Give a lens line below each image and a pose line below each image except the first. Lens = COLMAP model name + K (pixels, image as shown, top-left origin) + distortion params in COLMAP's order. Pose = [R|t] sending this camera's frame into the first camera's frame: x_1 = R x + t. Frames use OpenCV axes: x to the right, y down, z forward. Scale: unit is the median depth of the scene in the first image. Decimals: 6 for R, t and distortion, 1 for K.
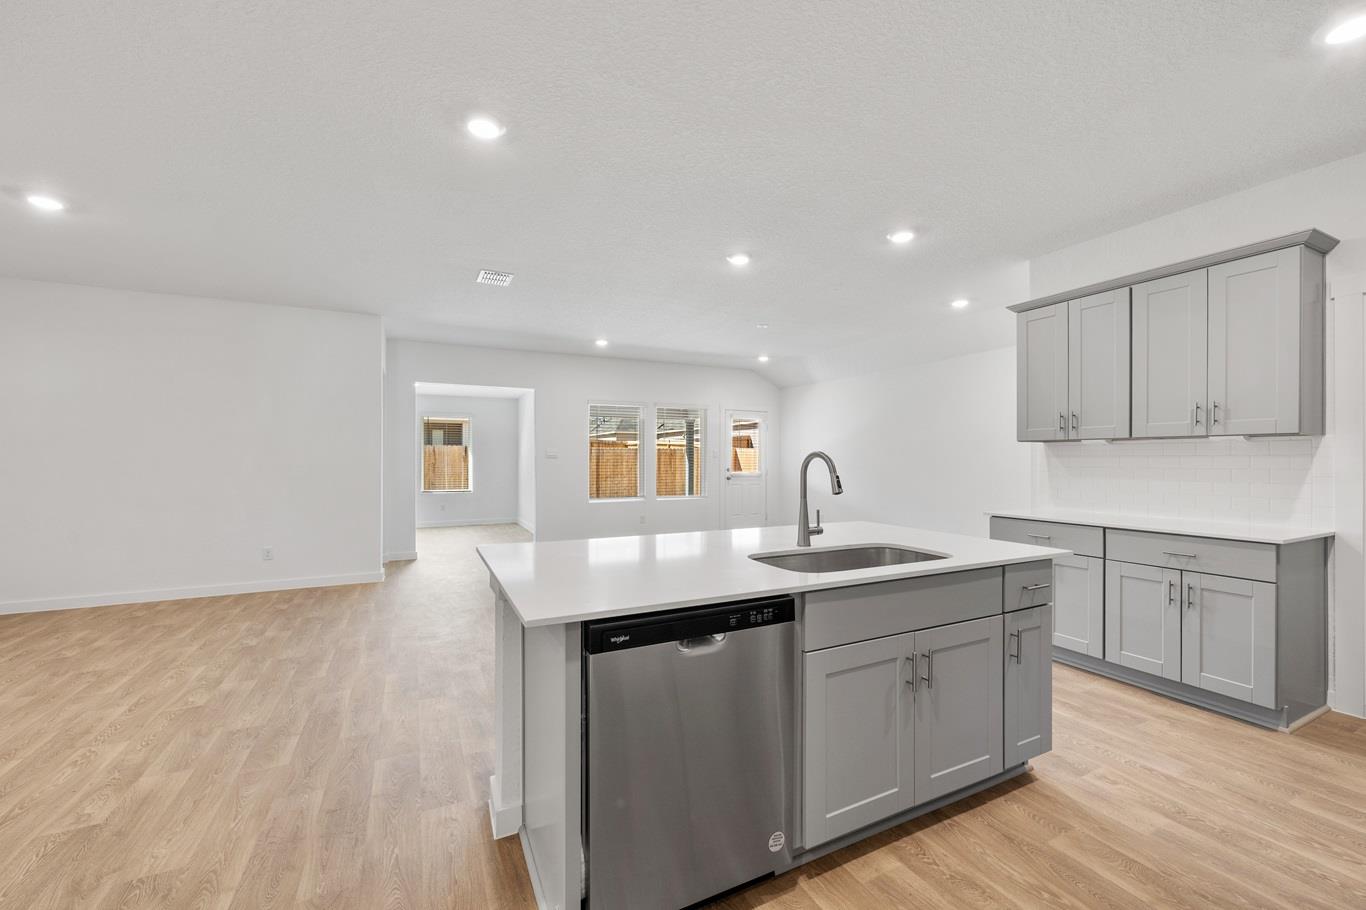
lens RADIAL K [[541.0, 0, 683.0], [0, 541.0, 455.0], [0, 0, 1]] dist [0.001717, 0.000098]
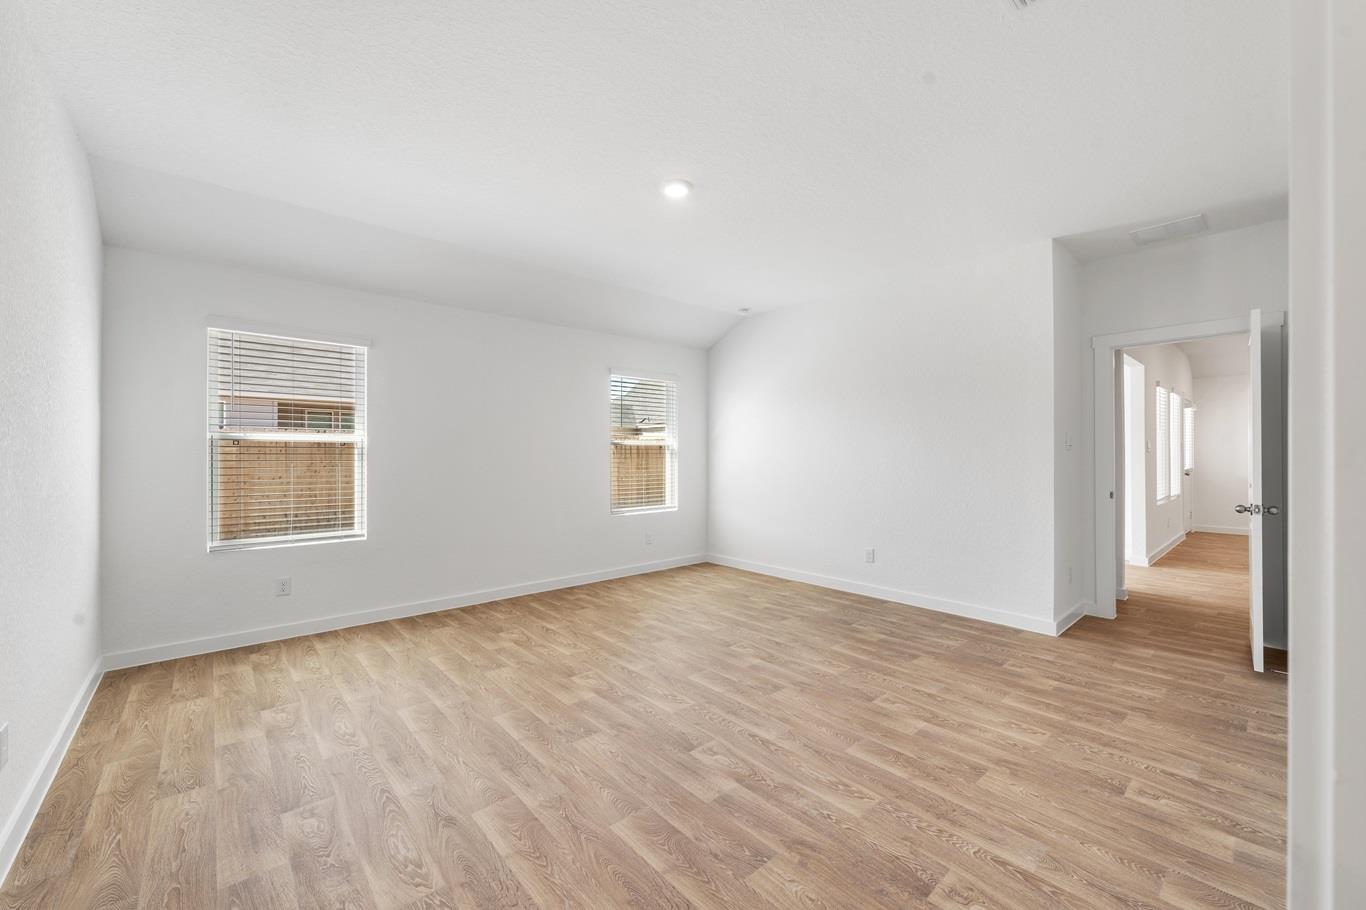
lens RADIAL K [[541.0, 0, 683.0], [0, 541.0, 455.0], [0, 0, 1]] dist [0.001717, 0.000098]
pose [[-0.956330, 0.002074, -0.292283, -0.581966], [0.004576, 0.999958, -0.007879, 0.027176], [0.292255, -0.008873, -0.956299, 1.562262]]
